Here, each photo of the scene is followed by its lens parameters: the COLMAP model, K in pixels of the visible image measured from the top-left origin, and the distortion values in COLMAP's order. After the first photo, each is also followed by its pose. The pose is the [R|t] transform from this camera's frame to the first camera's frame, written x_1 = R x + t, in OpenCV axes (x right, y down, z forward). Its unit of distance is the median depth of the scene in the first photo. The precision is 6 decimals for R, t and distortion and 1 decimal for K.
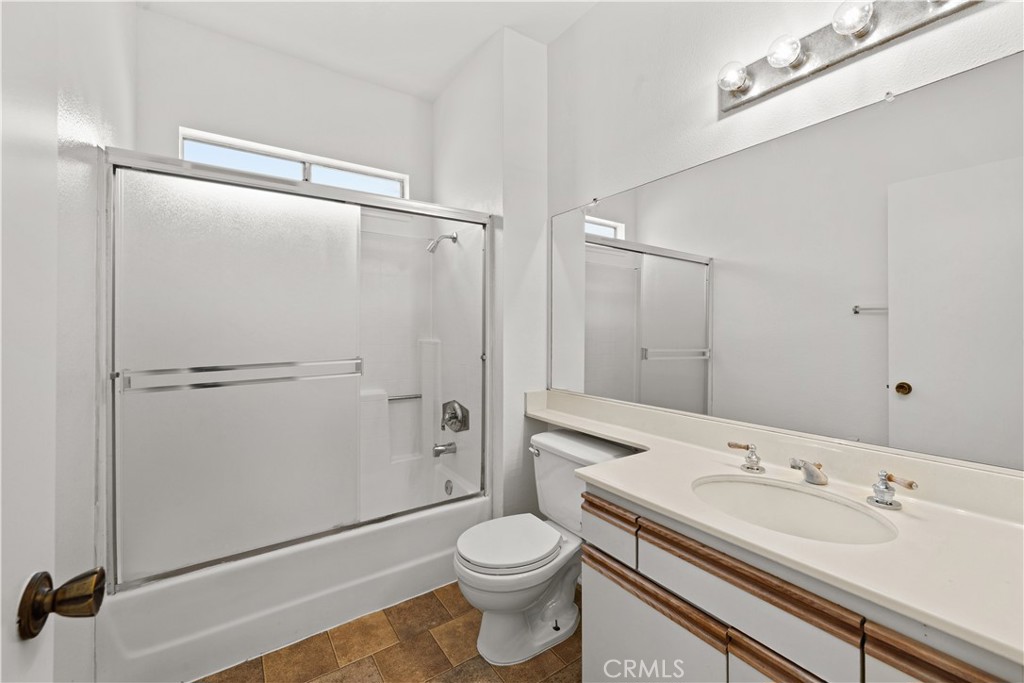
lens RADIAL K [[416.2, 0, 510.3], [0, 416.2, 327.0], [0, 0, 1]] dist [-0.001243, -0.000107]
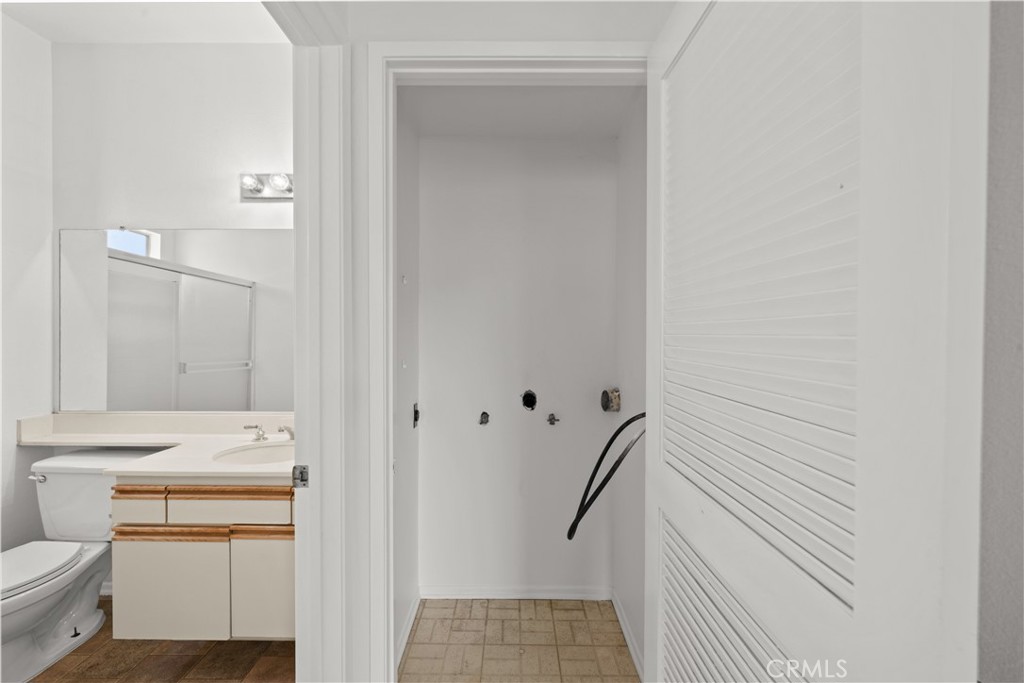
lens RADIAL K [[408.8, 0, 512.0], [0, 408.8, 341.5], [0, 0, 1]] dist [-0.003060, 0.000039]
pose [[0.561447, -0.005209, 0.827496, -0.118919], [-0.011206, 0.999841, 0.013897, -0.046764], [-0.827437, -0.017076, 0.561299, -0.487877]]
